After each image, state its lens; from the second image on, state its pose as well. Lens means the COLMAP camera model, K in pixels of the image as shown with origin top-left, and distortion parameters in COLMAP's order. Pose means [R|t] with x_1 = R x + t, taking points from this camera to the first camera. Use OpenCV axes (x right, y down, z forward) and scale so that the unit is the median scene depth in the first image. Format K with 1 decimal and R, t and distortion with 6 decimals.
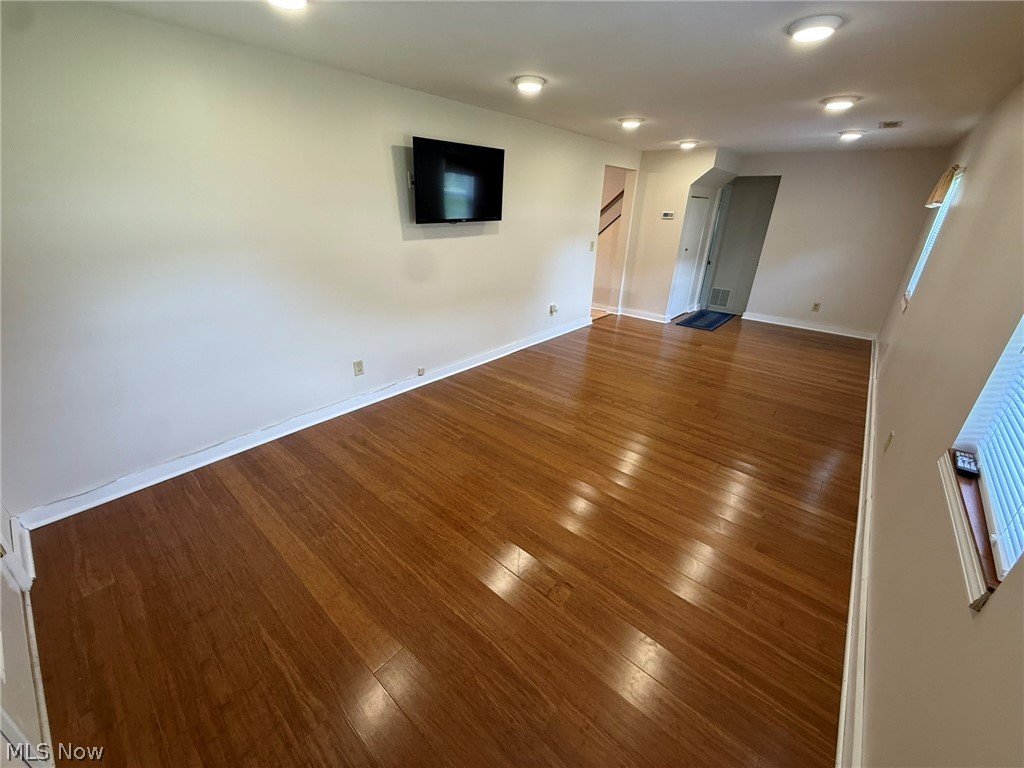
lens RADIAL K [[406.7, 0, 509.5], [0, 406.7, 385.0], [0, 0, 1]] dist [-0.000209, -0.000149]
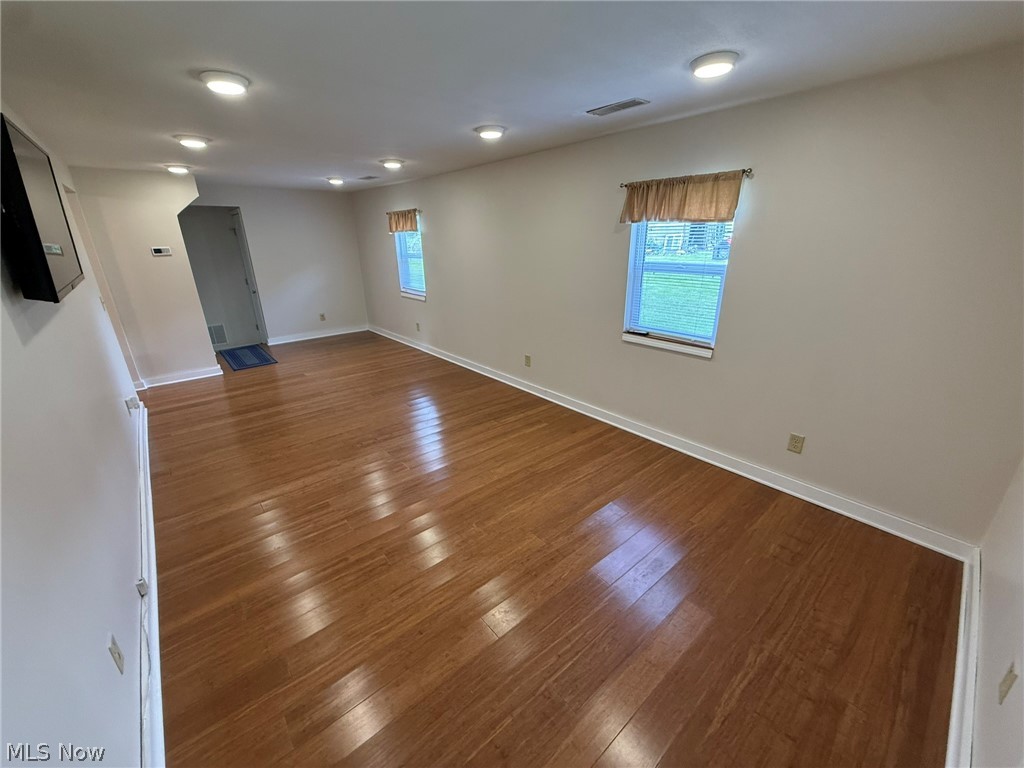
lens RADIAL K [[406.7, 0, 508.5], [0, 406.7, 383.9], [0, 0, 1]] dist [0.001008, -0.000096]
pose [[0.157509, -0.367432, 0.916616, -0.516513], [0.414820, 0.866957, 0.276244, -0.201567], [-0.896167, 0.336720, 0.288972, 0.378793]]
